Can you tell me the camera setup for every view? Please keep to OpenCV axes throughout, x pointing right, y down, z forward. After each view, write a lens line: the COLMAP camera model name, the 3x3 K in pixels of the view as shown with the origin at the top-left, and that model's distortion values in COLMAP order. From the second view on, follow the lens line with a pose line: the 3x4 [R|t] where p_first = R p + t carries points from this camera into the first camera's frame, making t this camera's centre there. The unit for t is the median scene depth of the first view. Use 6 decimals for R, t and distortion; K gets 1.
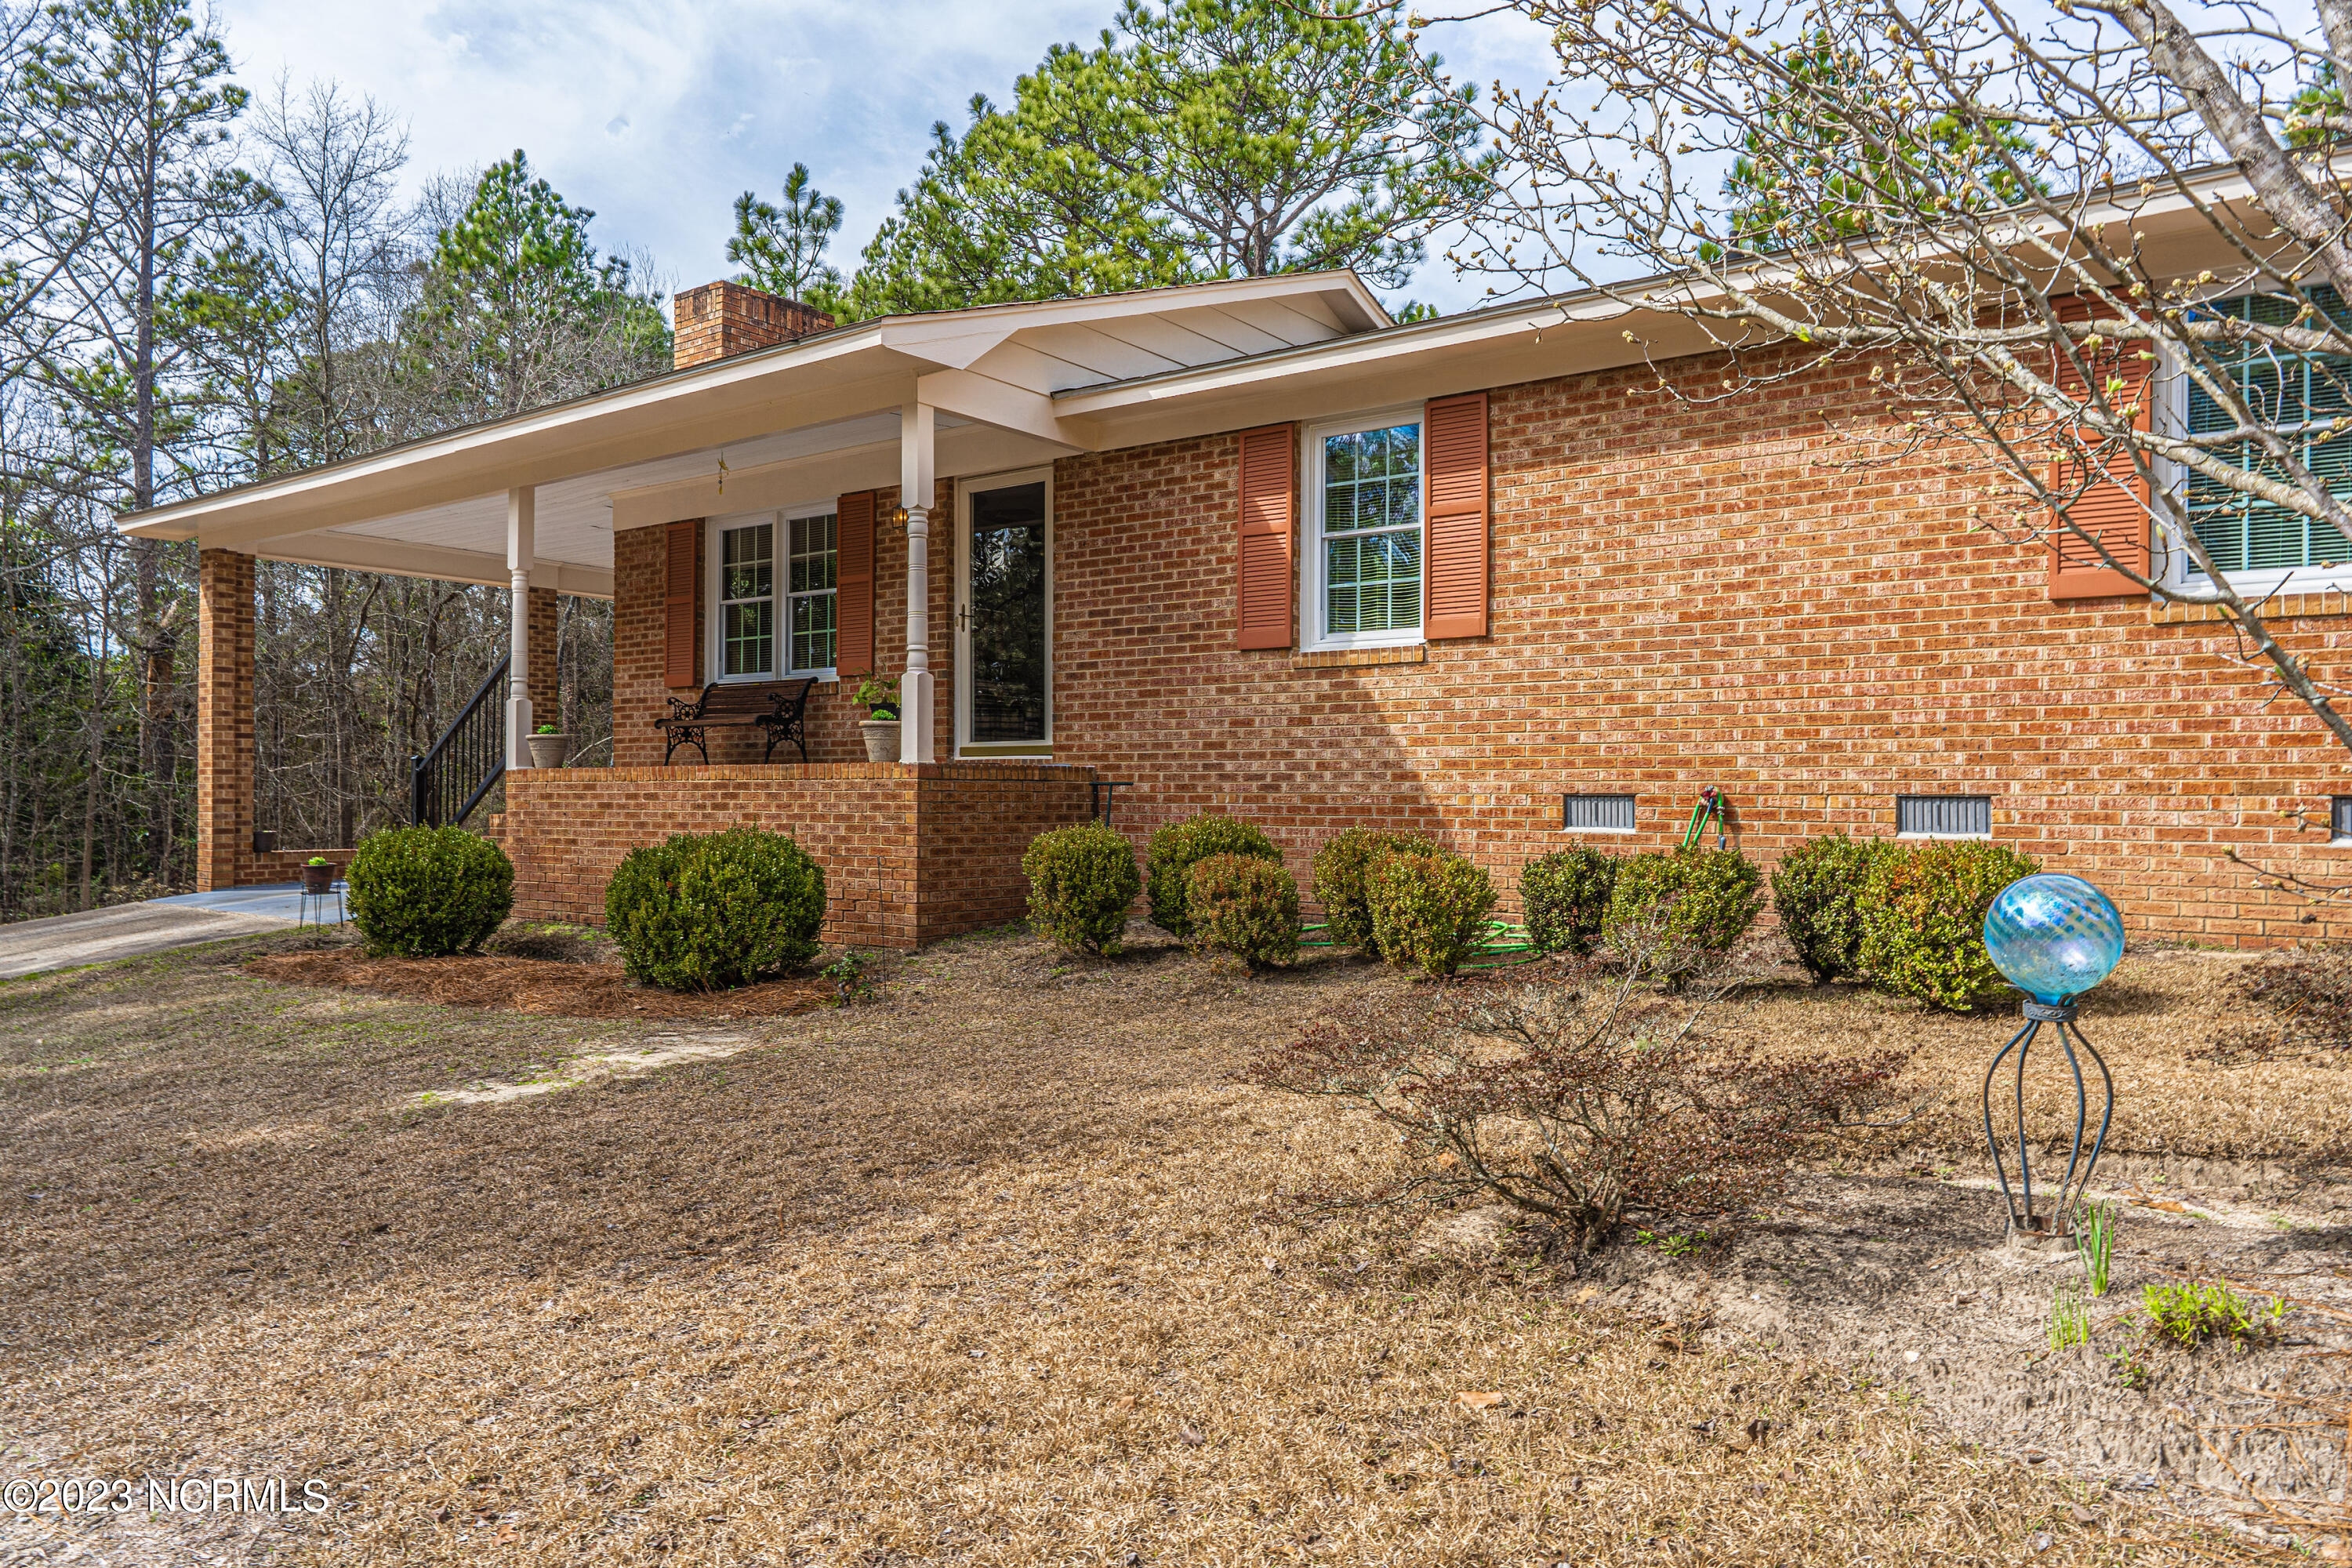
lens RADIAL K [[1576.9, 0, 1165.6], [0, 1576.9, 791.4], [0, 0, 1]] dist [-0.001047, 0.005788]
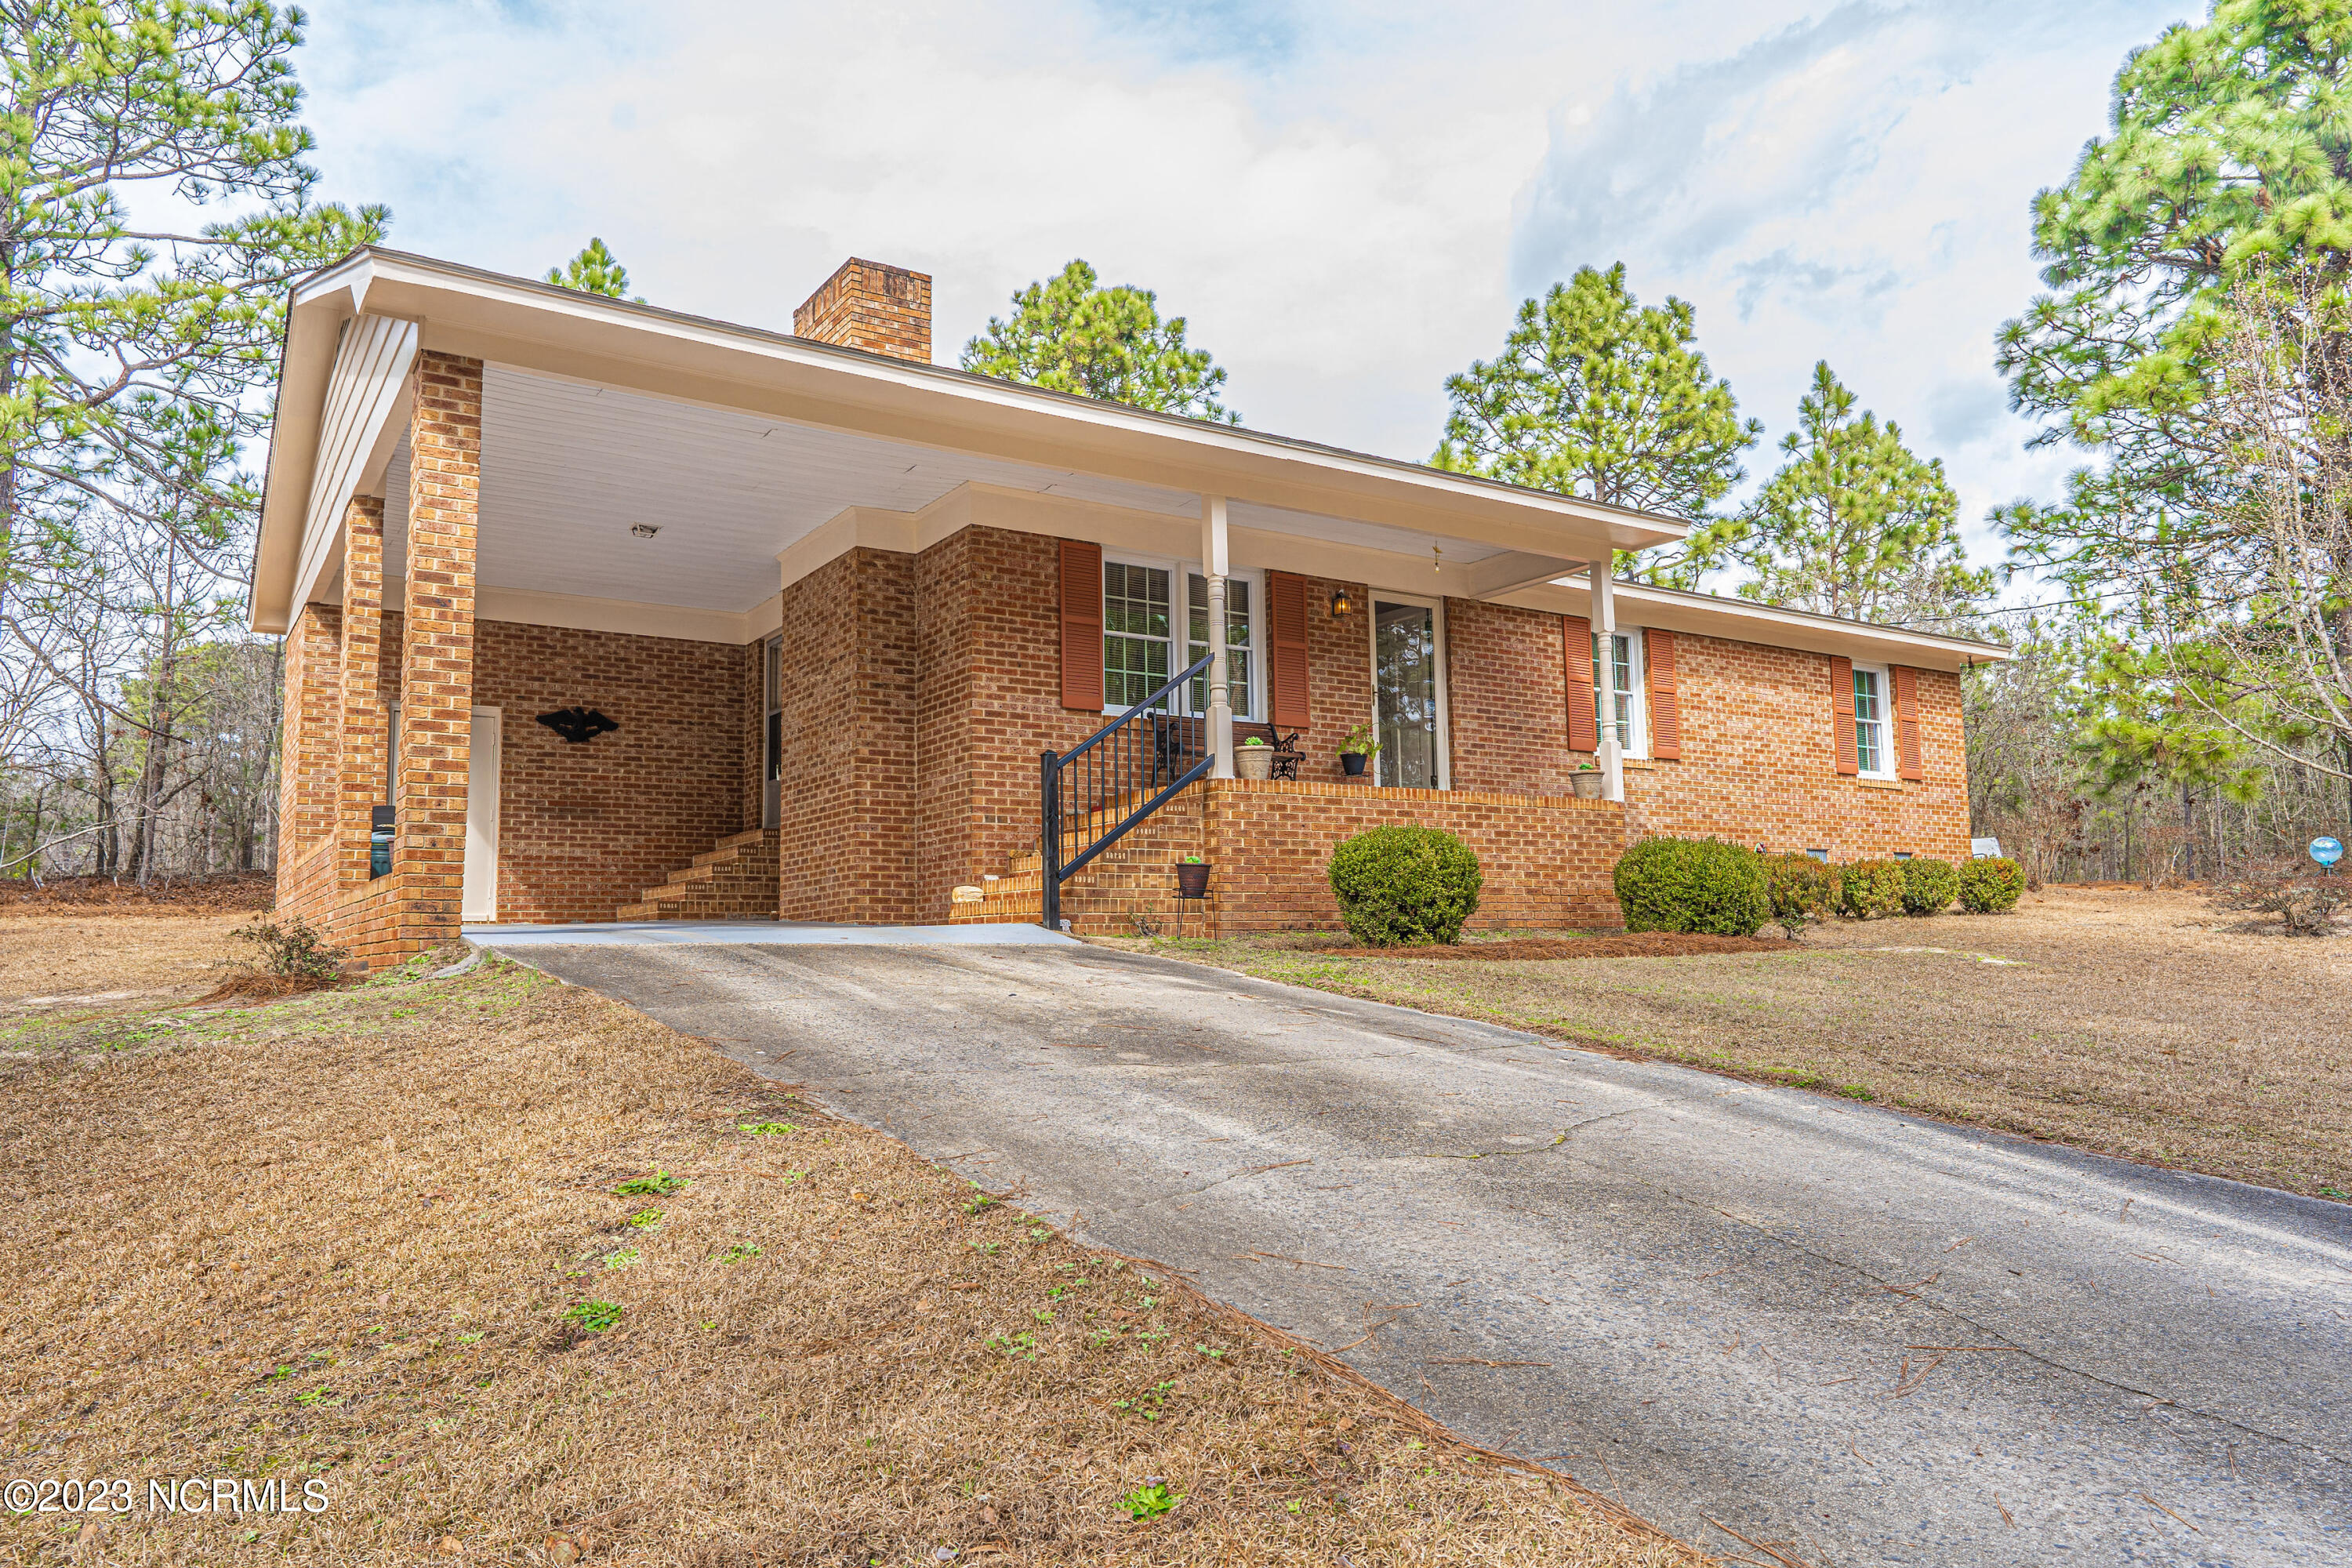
lens RADIAL K [[1581.7, 0, 1176.0], [0, 1581.7, 784.0], [0, 0, 1]] dist [0.000751, 0.004260]
pose [[0.343063, 0.095501, 0.934445, -1.689658], [0.014101, 0.994182, -0.106783, 0.118219], [-0.939207, 0.049810, 0.339720, 0.885150]]
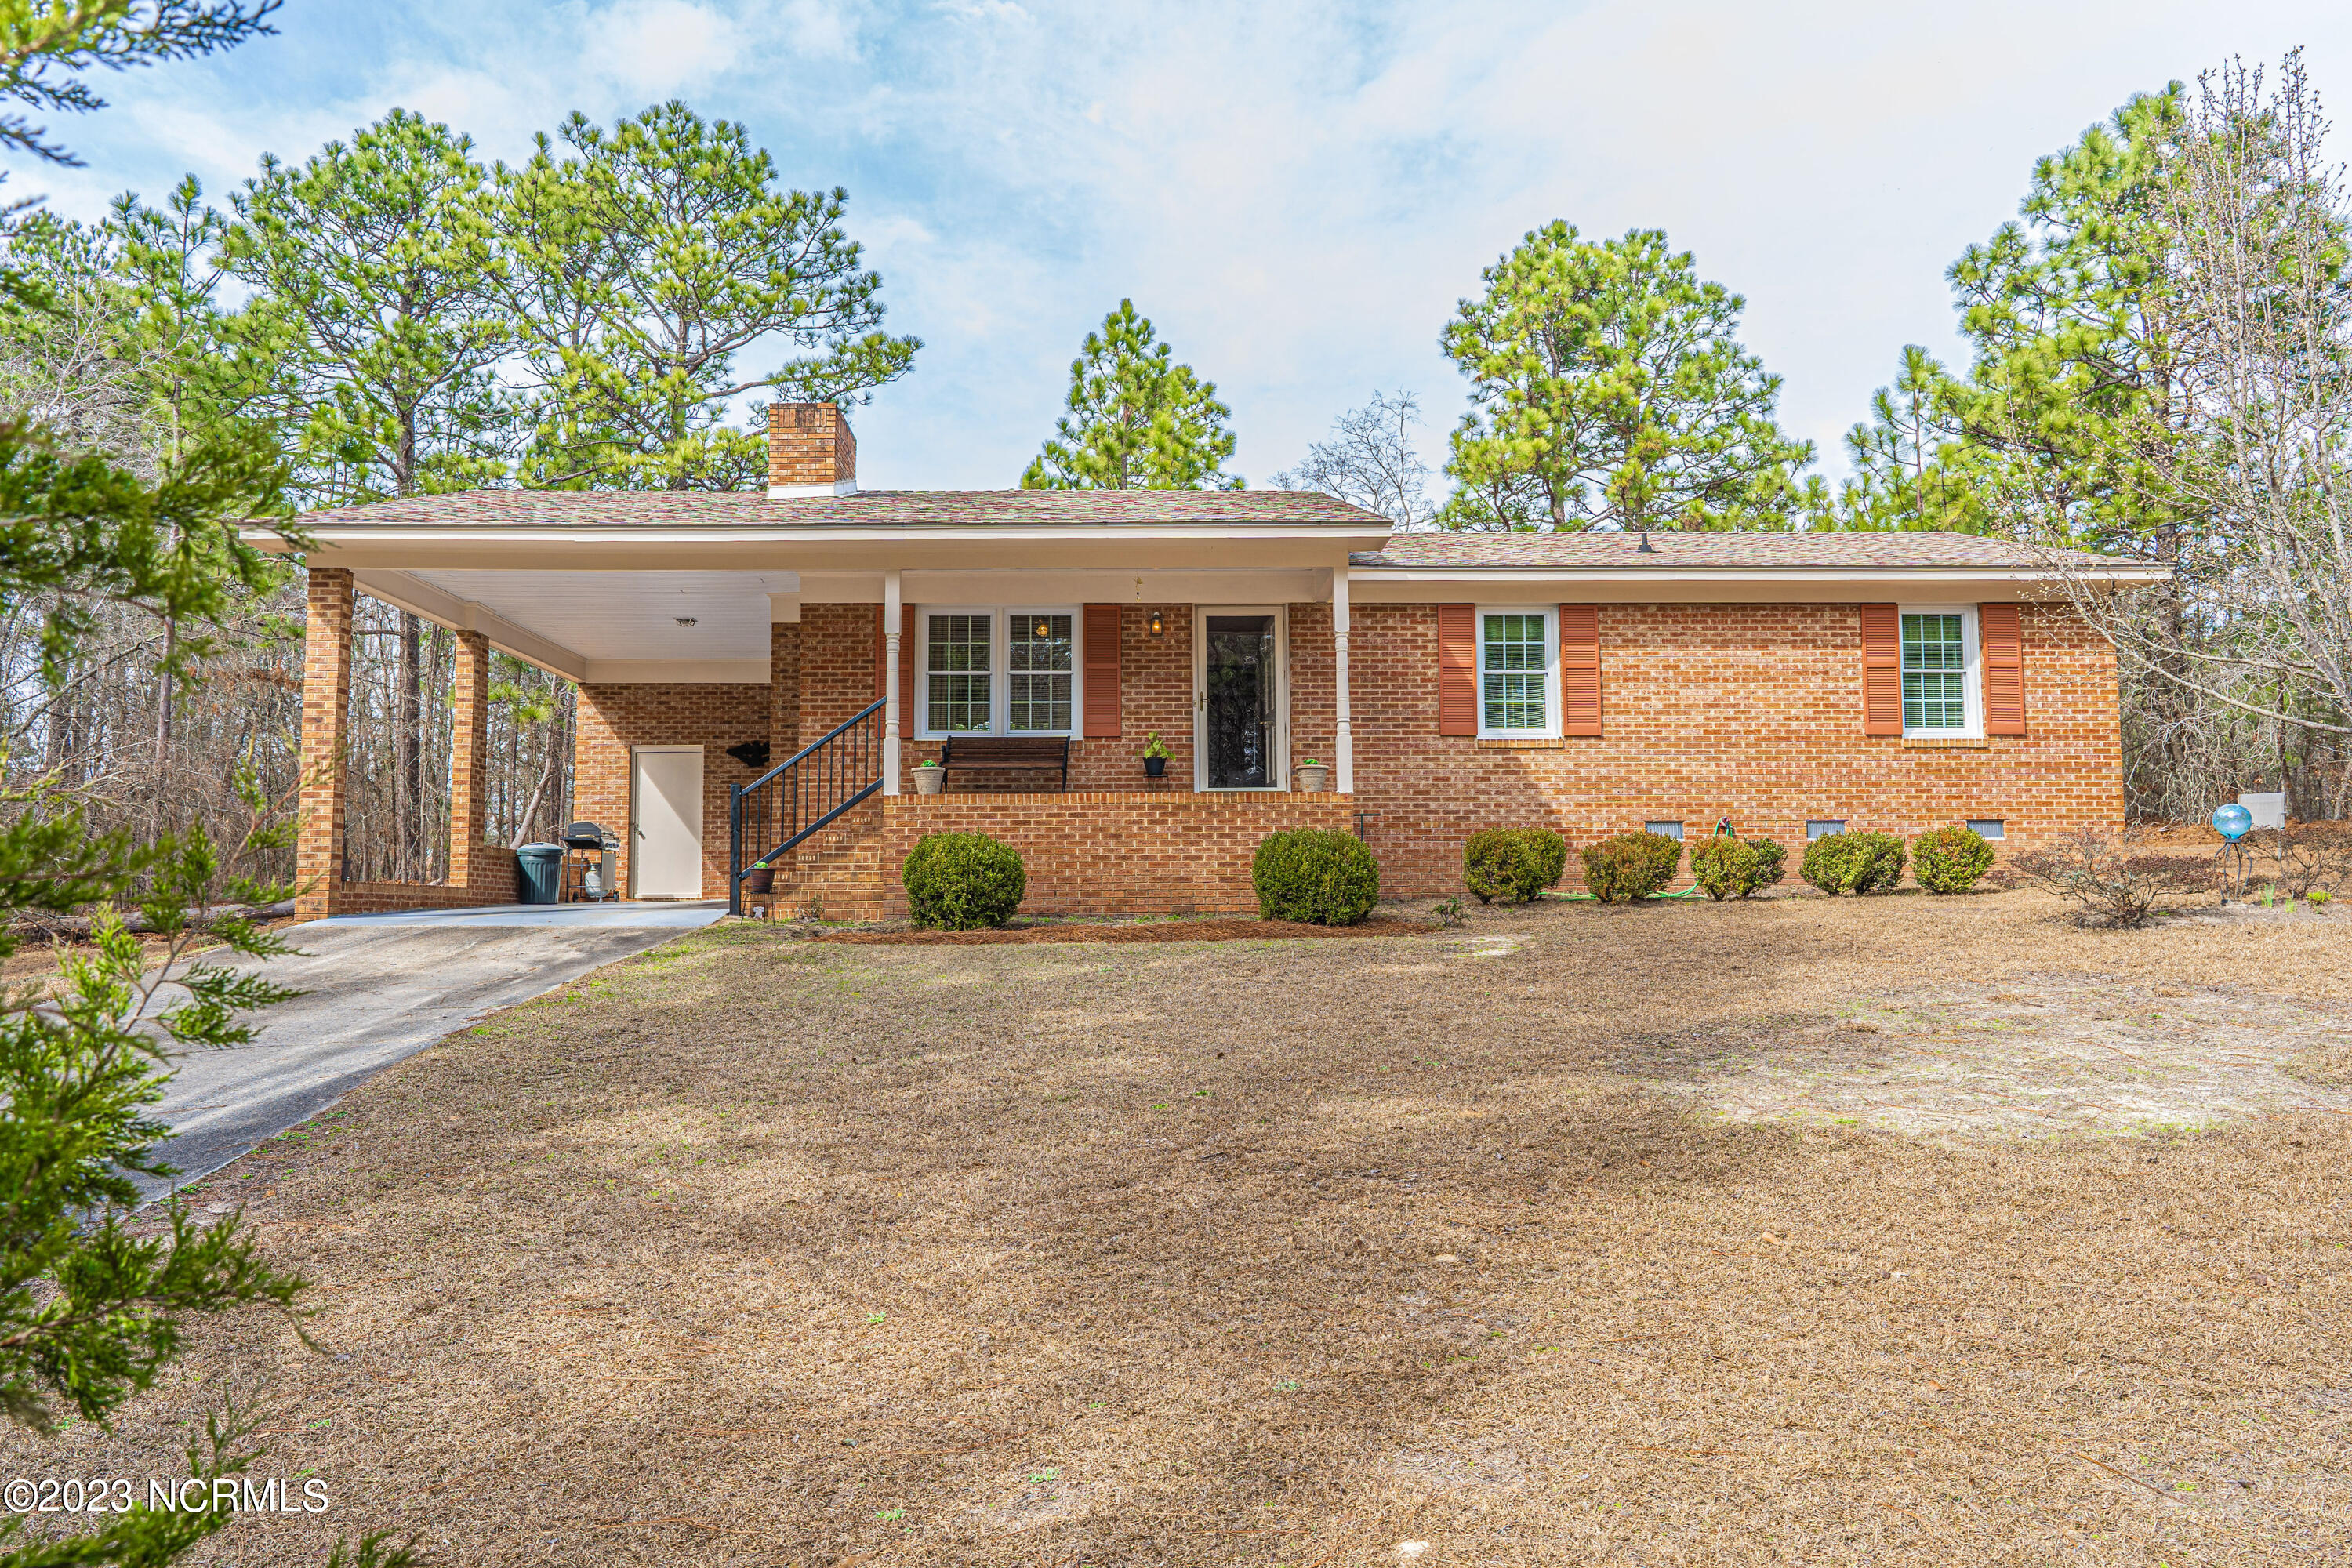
lens RADIAL K [[1581.7, 0, 1176.0], [0, 1581.7, 784.0], [0, 0, 1]] dist [0.000751, 0.004260]
pose [[0.786994, 0.045108, 0.615309, -1.266275], [0.006175, 0.996698, -0.080965, 0.100049], [-0.616930, 0.067518, 0.784117, -0.133498]]
